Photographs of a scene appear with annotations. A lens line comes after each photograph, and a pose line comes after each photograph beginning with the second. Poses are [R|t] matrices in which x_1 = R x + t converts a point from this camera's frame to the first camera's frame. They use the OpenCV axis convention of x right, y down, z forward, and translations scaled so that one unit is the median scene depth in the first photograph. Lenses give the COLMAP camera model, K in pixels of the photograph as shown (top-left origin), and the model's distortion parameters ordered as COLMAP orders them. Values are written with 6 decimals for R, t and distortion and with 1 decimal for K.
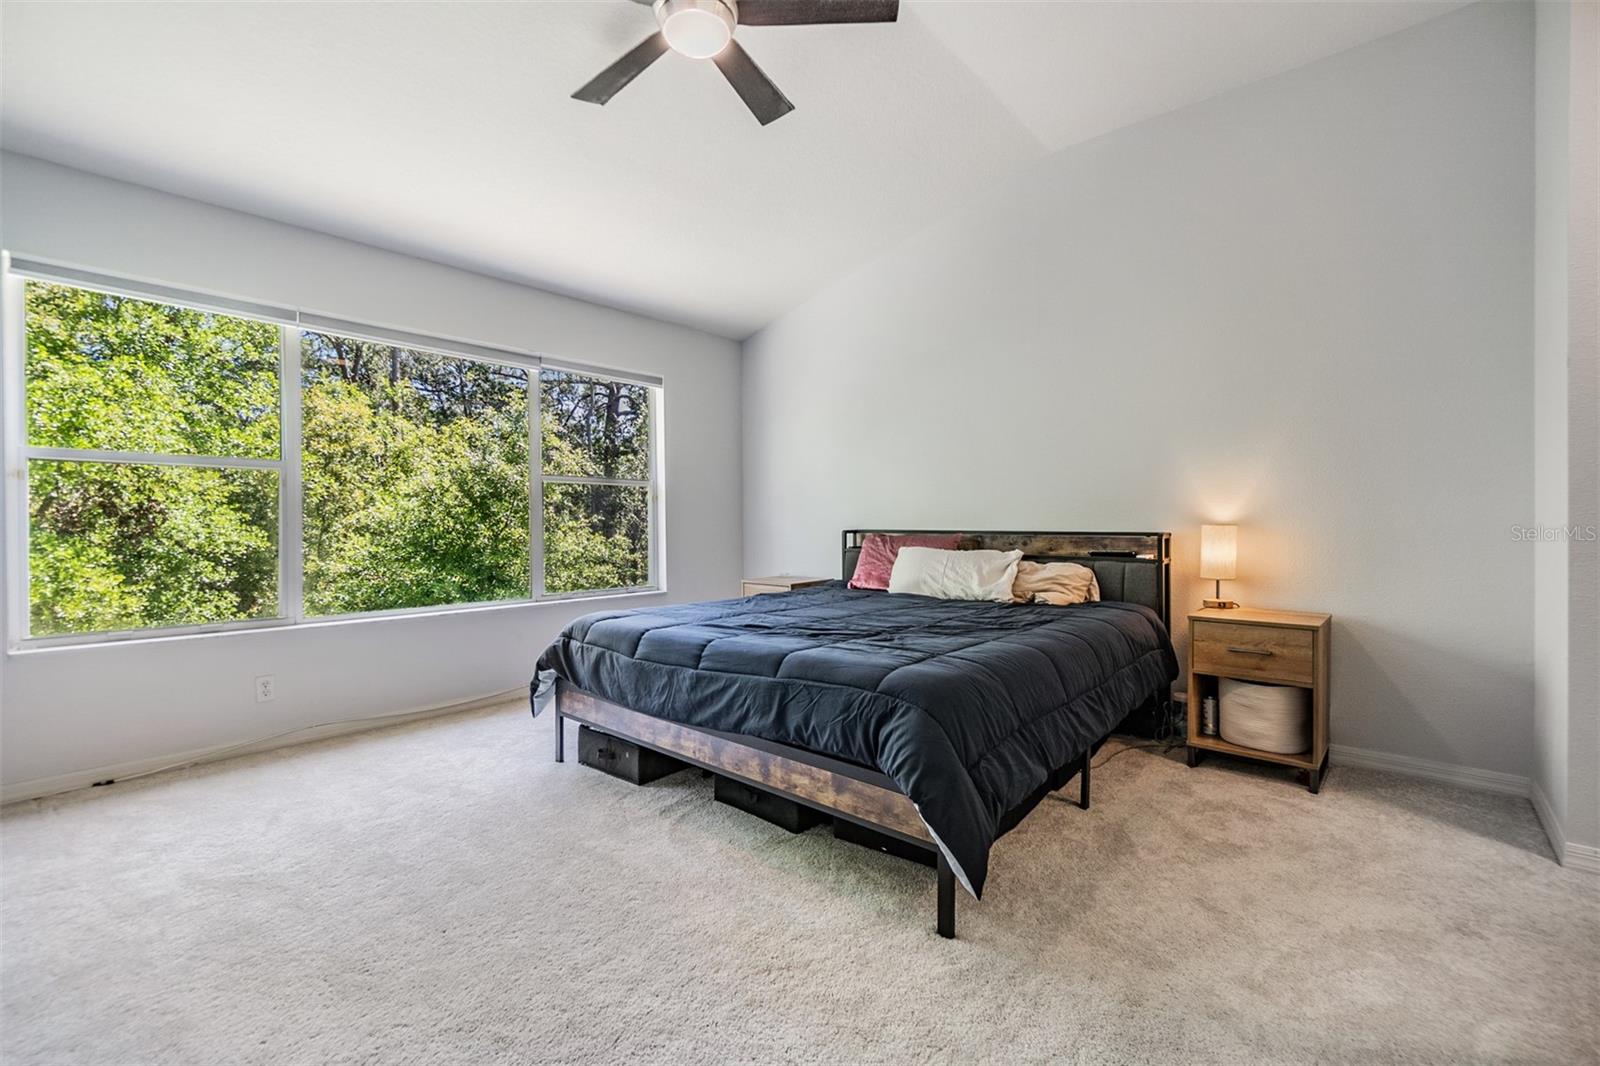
lens RADIAL K [[691.2, 0, 788.4], [0, 691.2, 537.0], [0, 0, 1]] dist [-0.001984, 0.000569]
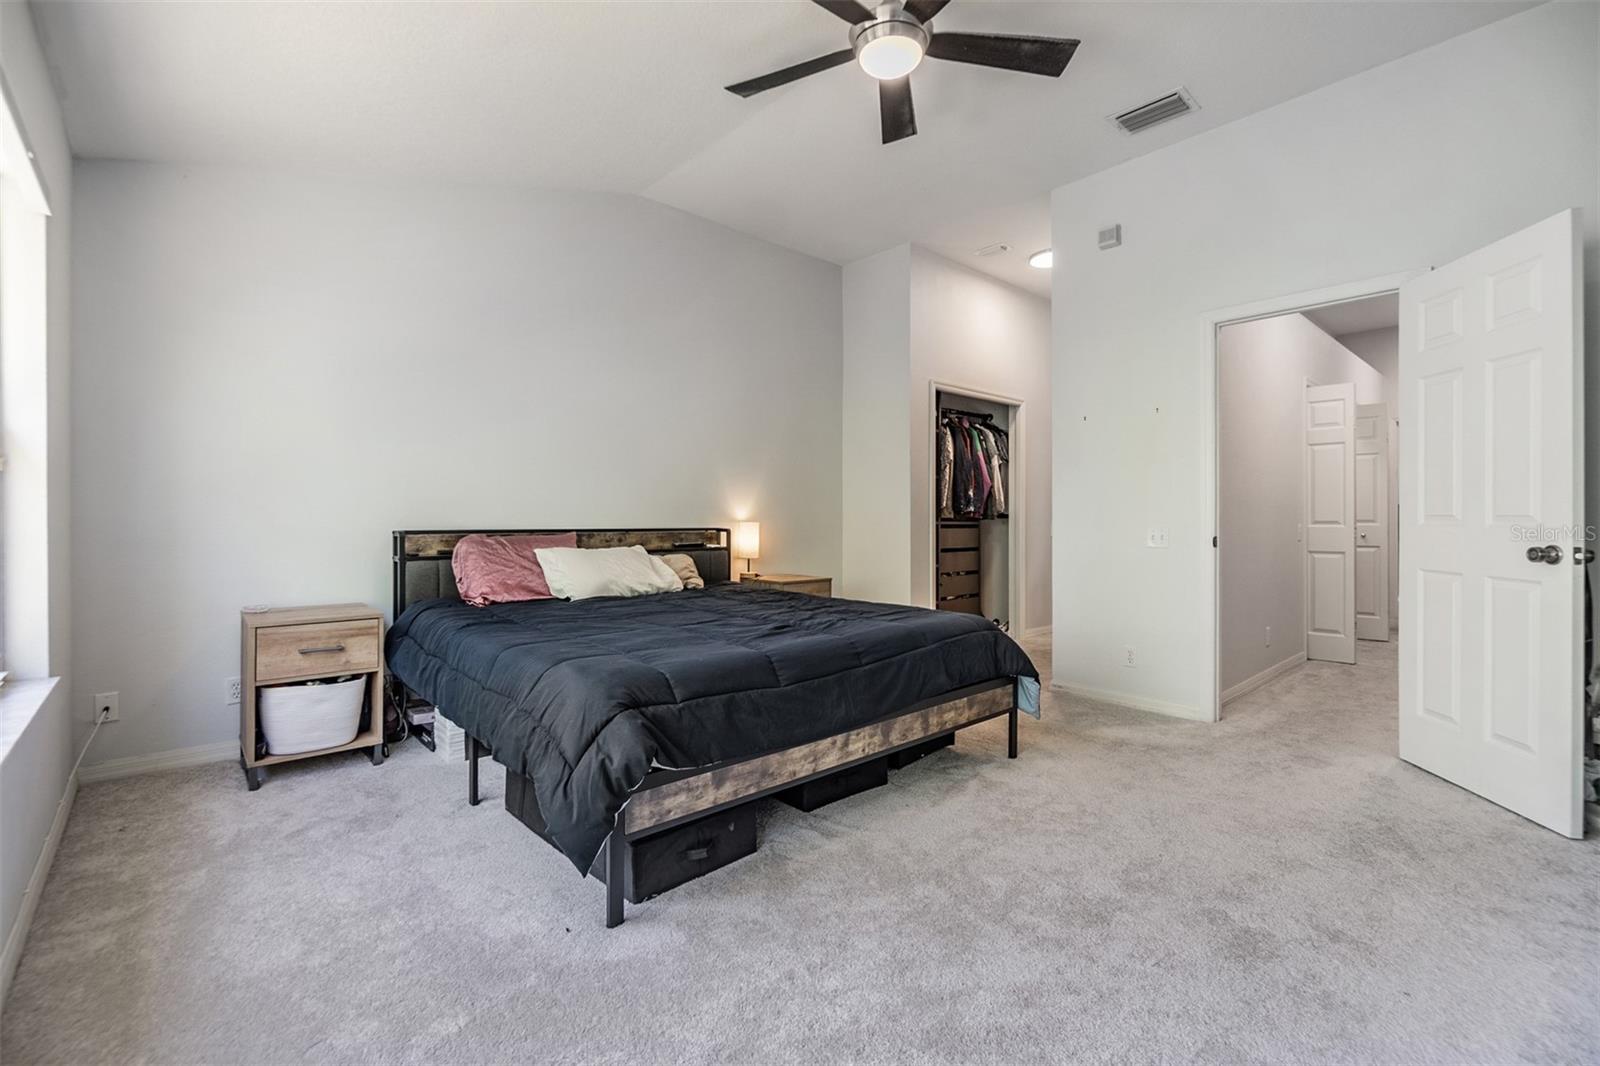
lens RADIAL K [[700.1, 0, 791.6], [0, 700.1, 522.1], [0, 0, 1]] dist [-0.003254, -0.000512]
pose [[0.098484, 0.000273, 0.995139, -0.872227], [0.020298, 0.999791, -0.002283, -0.012794], [-0.994932, 0.020424, 0.098458, 0.755702]]
